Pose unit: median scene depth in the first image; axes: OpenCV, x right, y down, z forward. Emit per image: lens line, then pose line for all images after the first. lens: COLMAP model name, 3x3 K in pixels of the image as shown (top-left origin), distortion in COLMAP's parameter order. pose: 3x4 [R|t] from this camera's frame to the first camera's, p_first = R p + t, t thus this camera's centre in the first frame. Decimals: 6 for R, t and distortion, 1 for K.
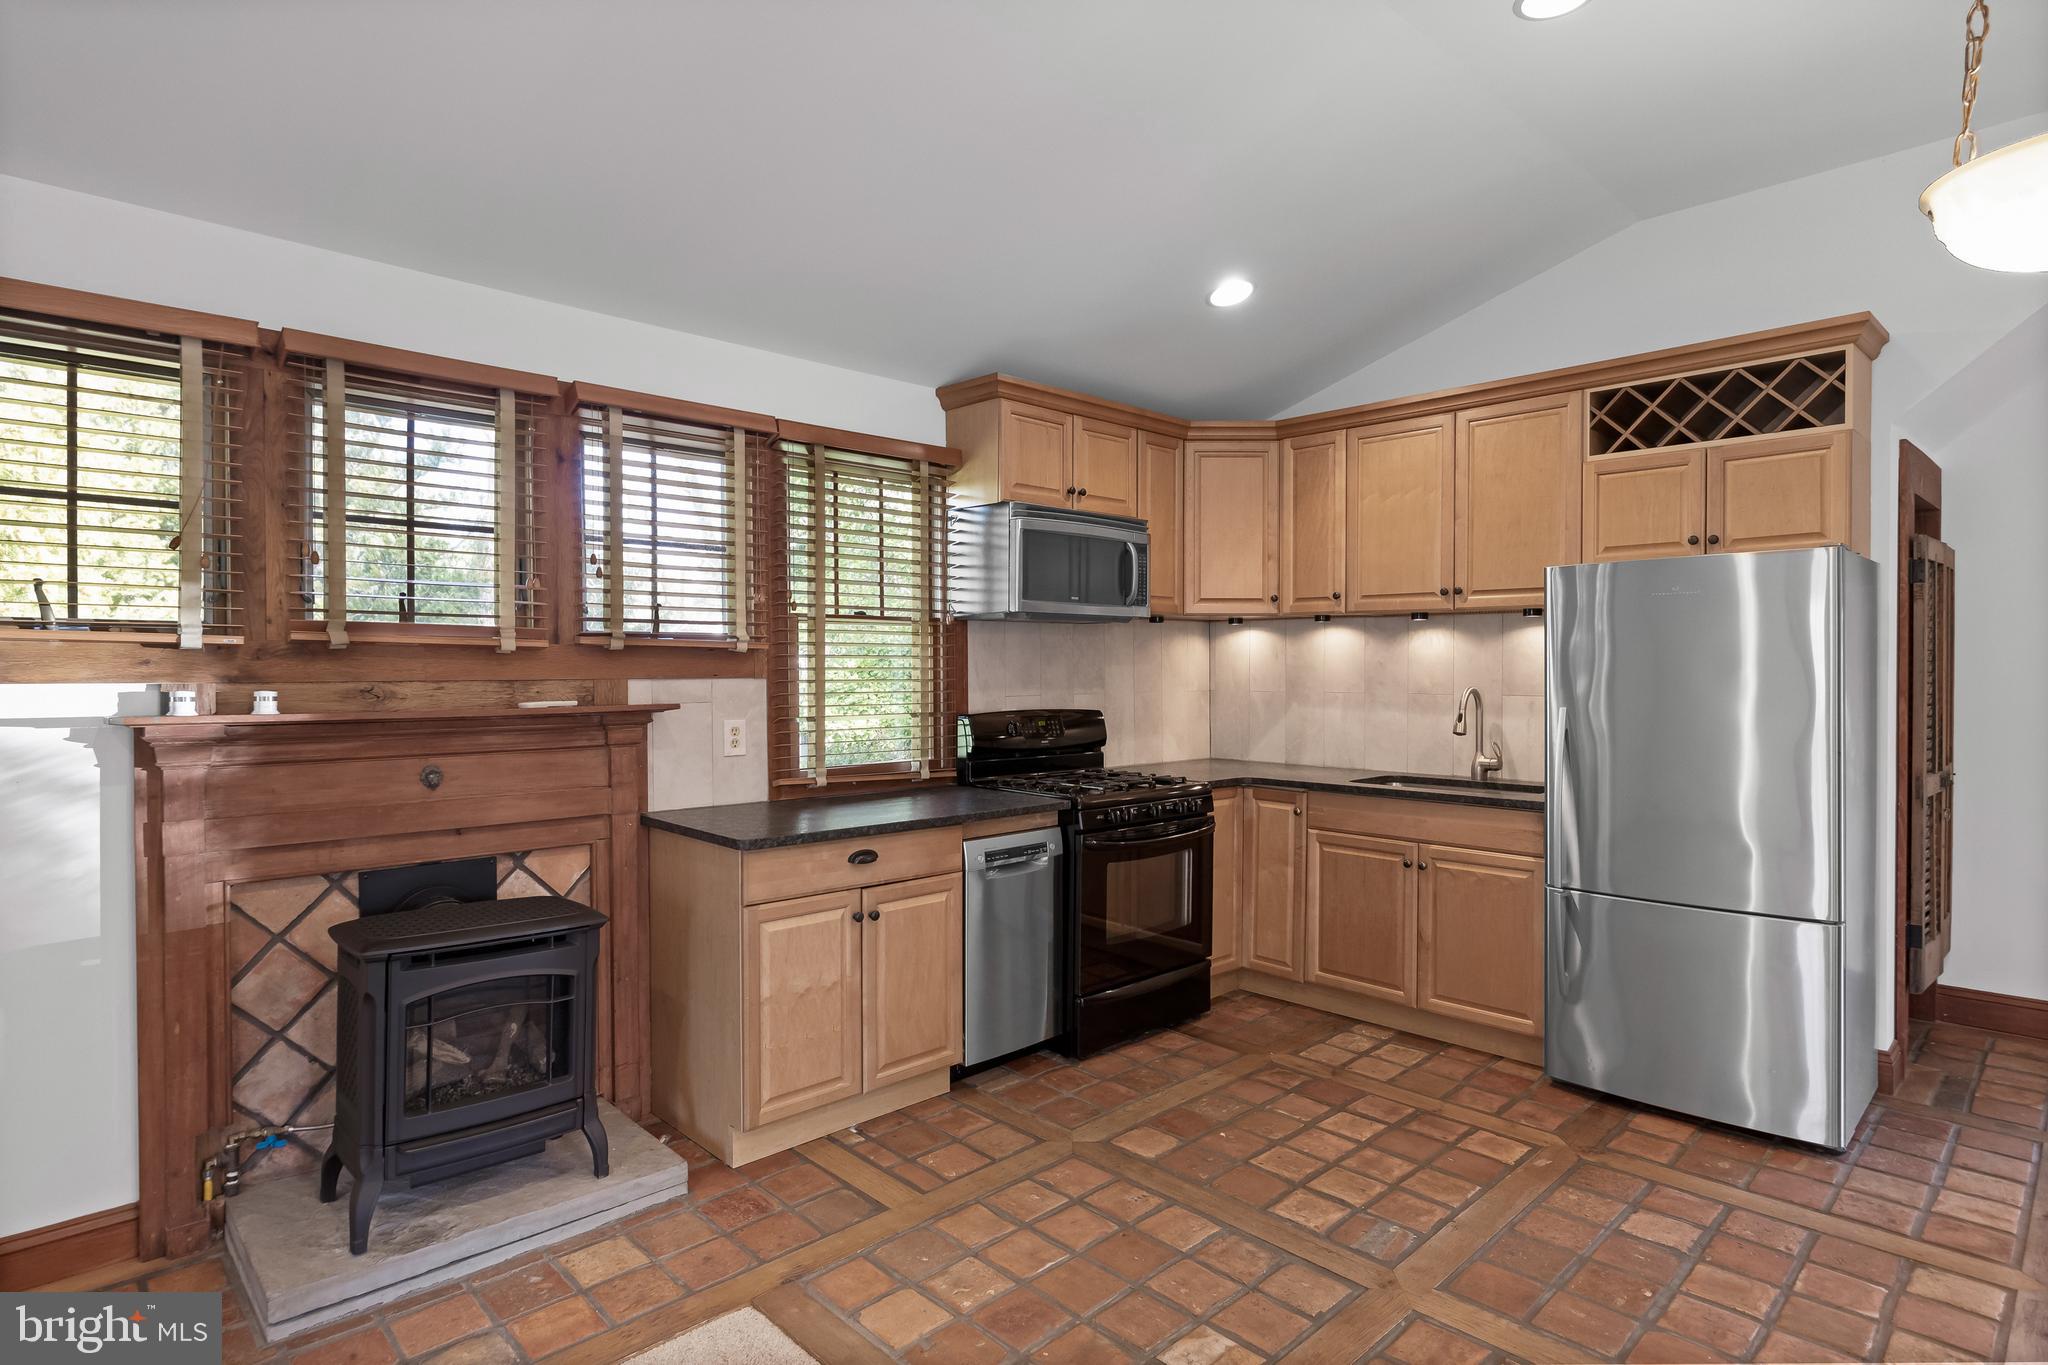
lens RADIAL K [[1080.3, 0, 1026.9], [0, 1080.3, 680.0], [0, 0, 1]] dist [-0.007519, 0.001532]
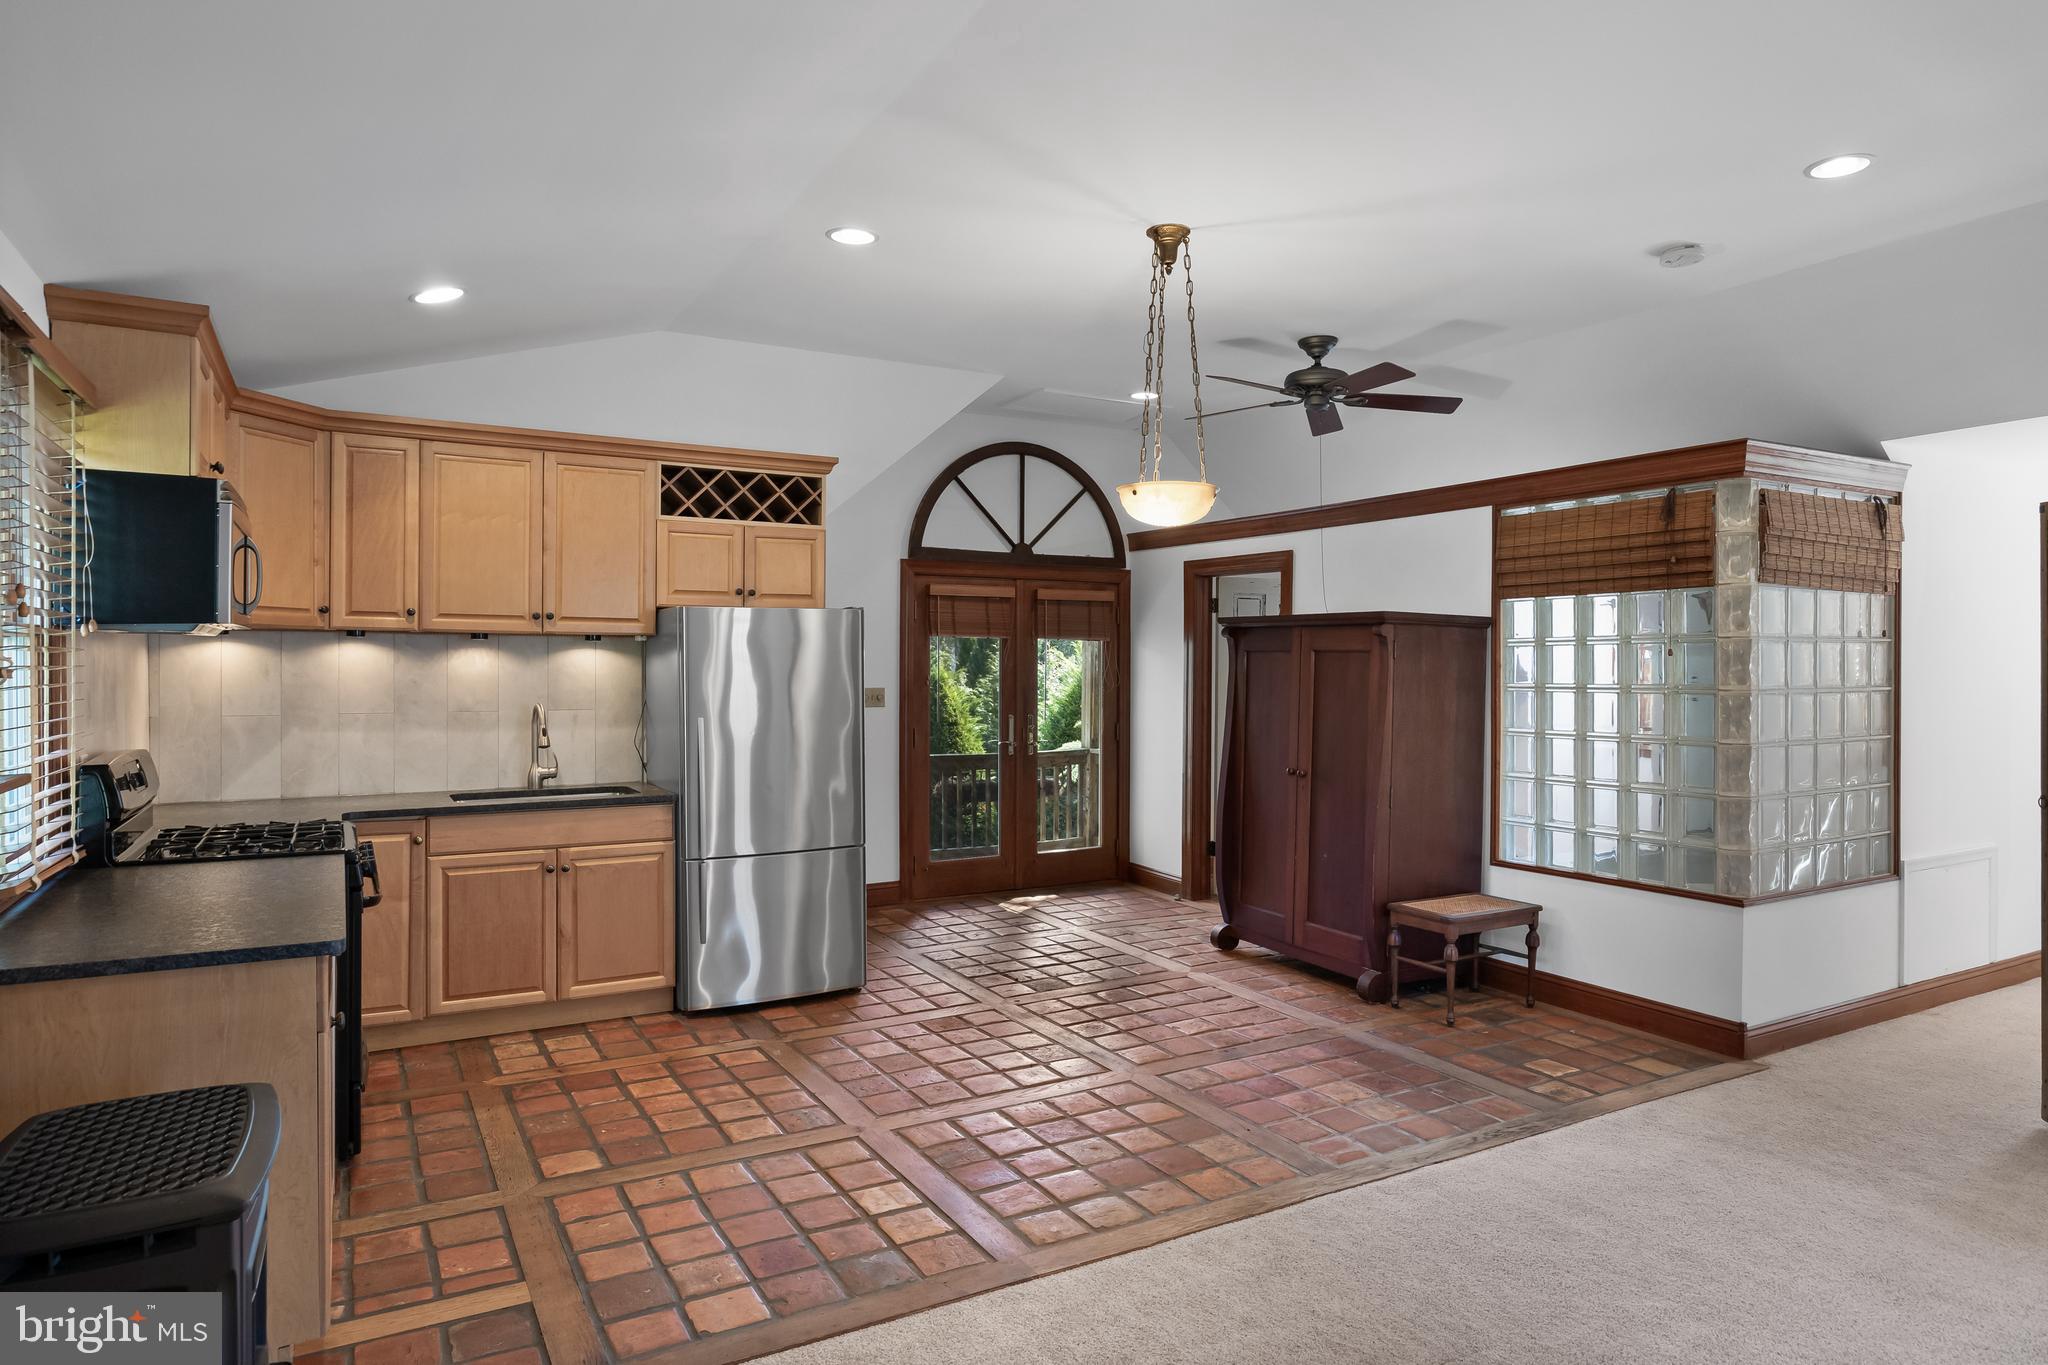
lens RADIAL K [[1215.4, 0, 1025.2], [0, 1215.4, 667.5], [0, 0, 1]] dist [0.000074, 0.000110]
pose [[0.250893, -0.004180, 0.968006, -0.775838], [0.010602, 0.999943, 0.001570, -0.031512], [-0.967957, 0.009868, 0.250923, 0.255934]]
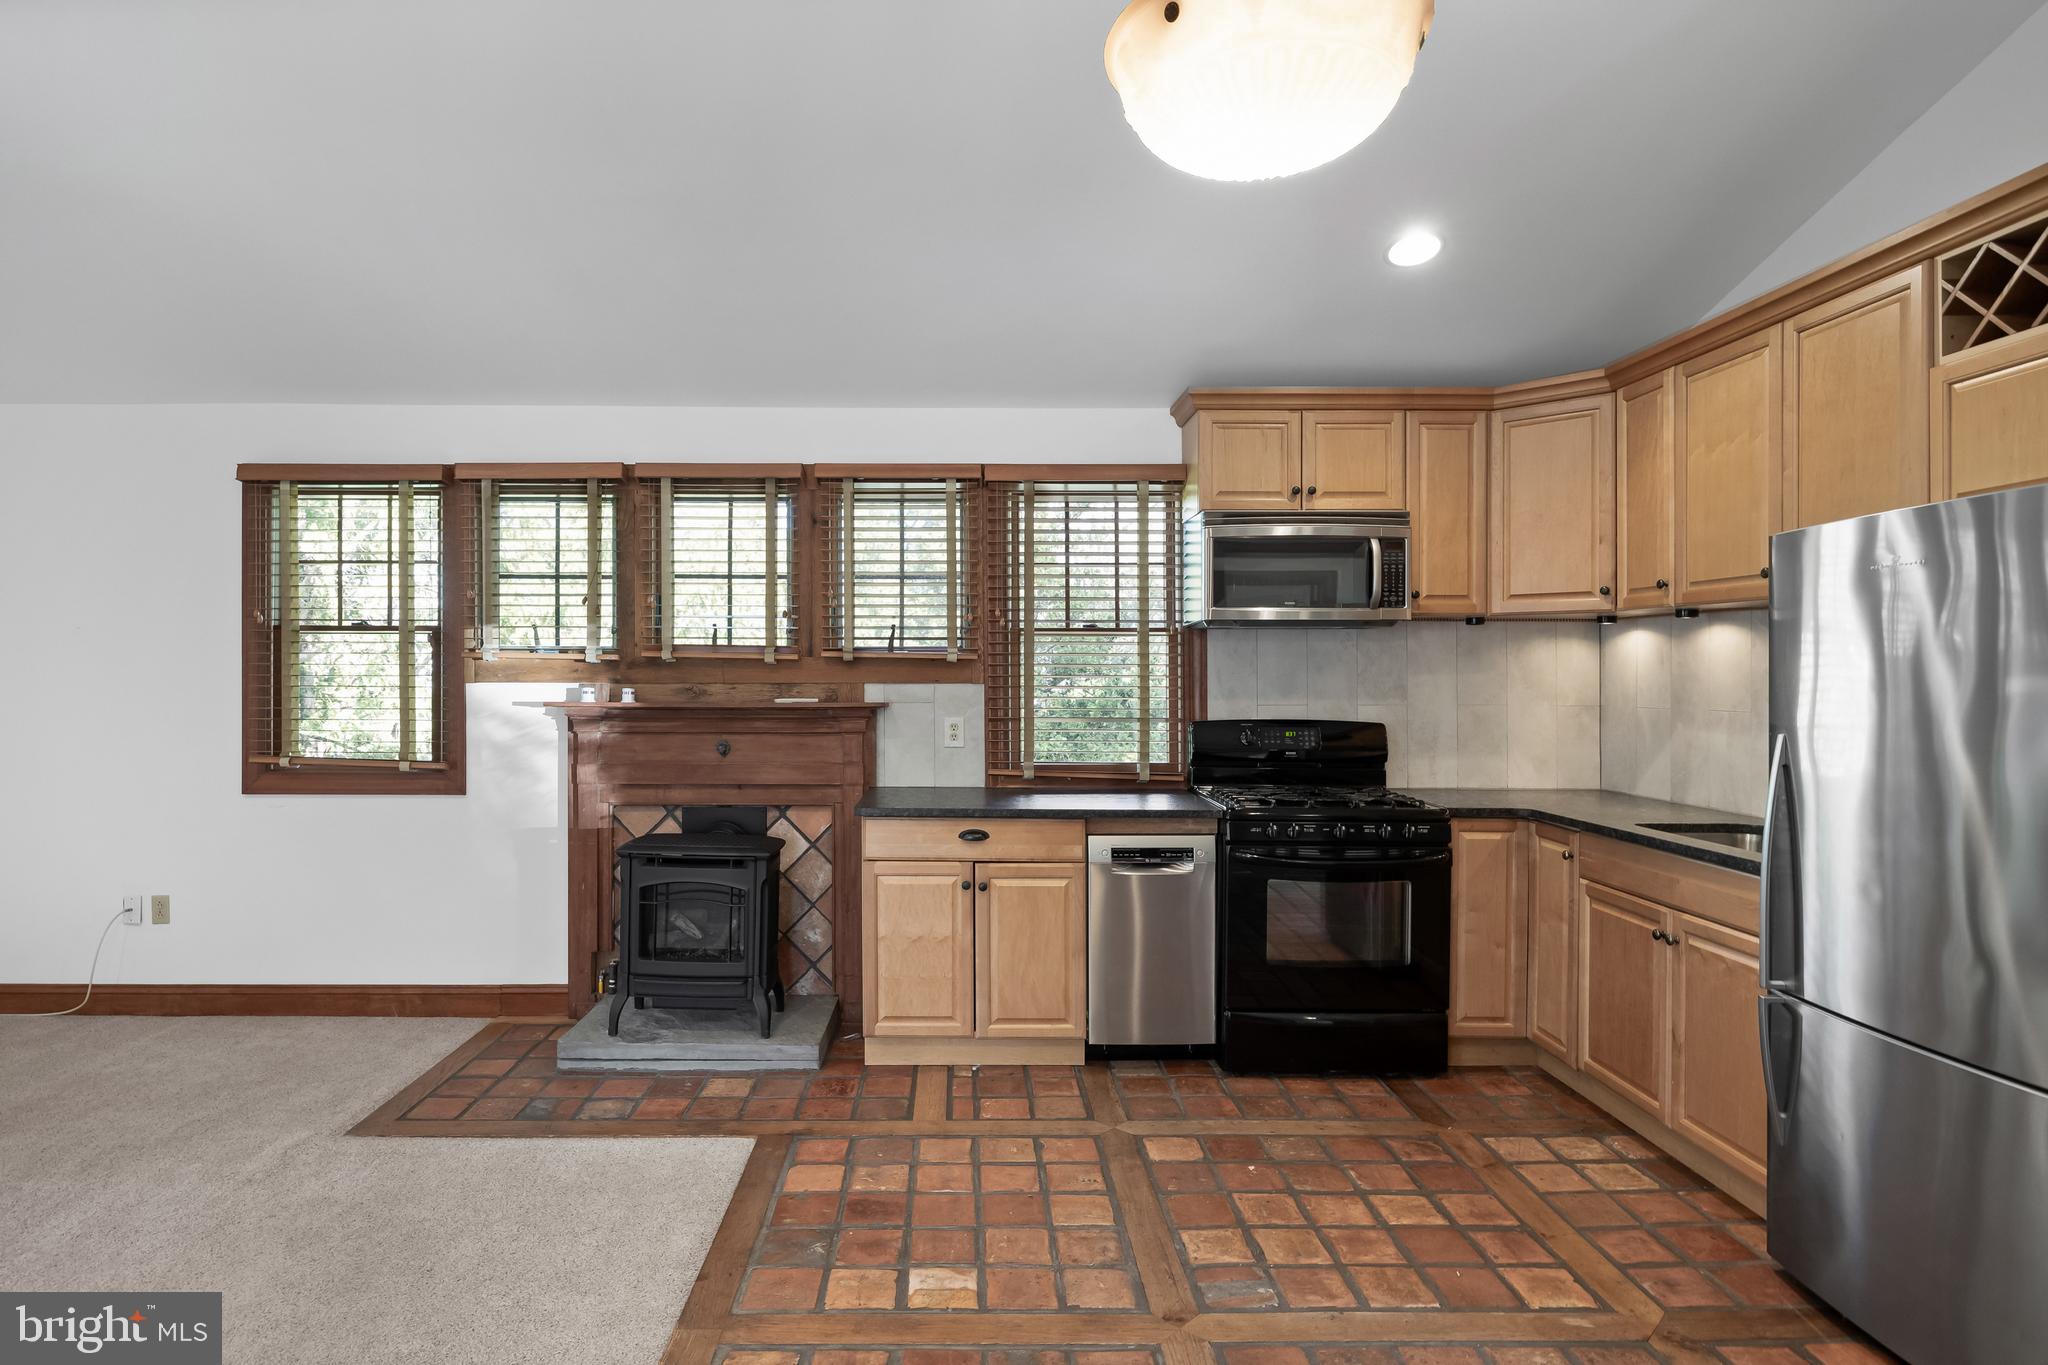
lens RADIAL K [[1112.5, 0, 966.0], [0, 1112.5, 681.8], [0, 0, 1]] dist [0.000178, -0.002057]
pose [[0.719191, 0.006260, -0.694785, 0.599344], [-0.011170, 0.999934, -0.002553, -0.000715], [0.694723, 0.009597, 0.719213, 0.104172]]
